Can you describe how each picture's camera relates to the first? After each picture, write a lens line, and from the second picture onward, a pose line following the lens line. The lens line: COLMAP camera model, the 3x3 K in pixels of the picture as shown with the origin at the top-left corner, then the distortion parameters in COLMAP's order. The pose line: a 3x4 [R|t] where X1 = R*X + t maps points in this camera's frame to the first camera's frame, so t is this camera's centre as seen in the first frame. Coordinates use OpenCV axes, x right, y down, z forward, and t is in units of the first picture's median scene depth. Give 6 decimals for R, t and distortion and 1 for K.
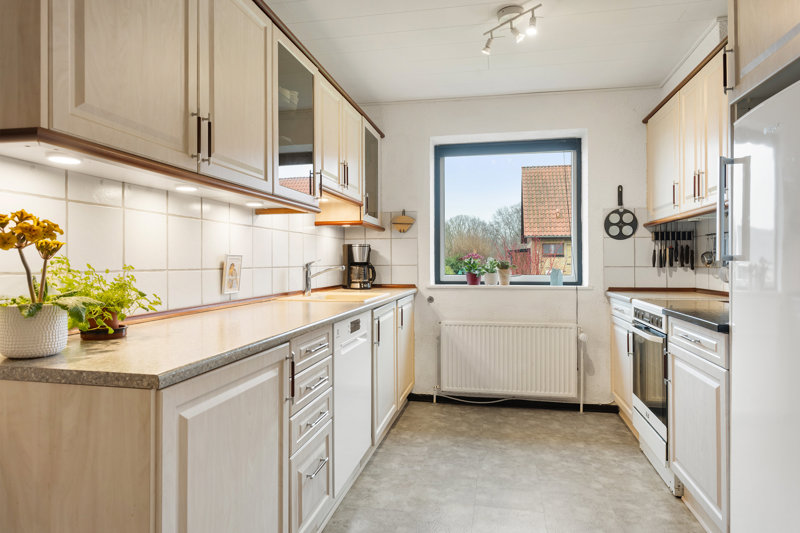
lens RADIAL K [[483.2, 0, 402.8], [0, 483.2, 253.8], [0, 0, 1]] dist [-0.002574, 0.004760]
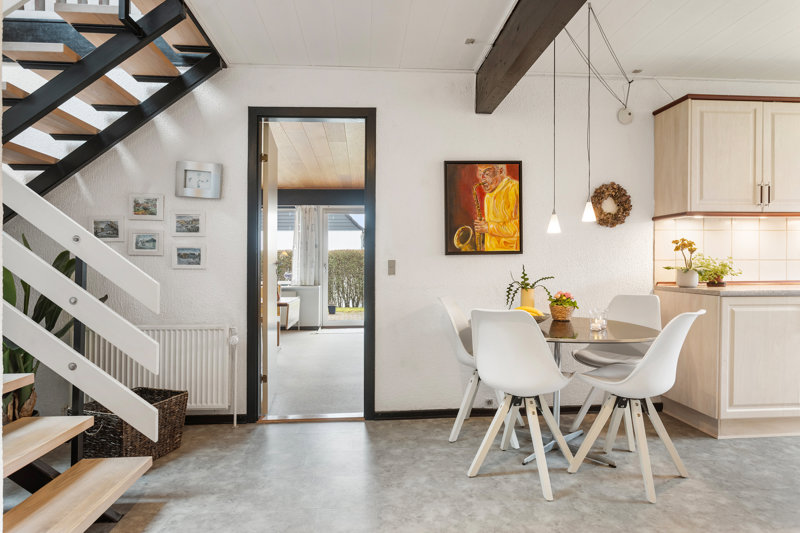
lens RADIAL K [[483.2, 0, 399.5], [0, 483.2, 266.4], [0, 0, 1]] dist [-0.002574, 0.004760]
pose [[0.324117, 0.020163, -0.945802, 0.520822], [0.012278, 0.999599, 0.025517, -0.003147], [0.945937, -0.019883, 0.323739, -0.576736]]
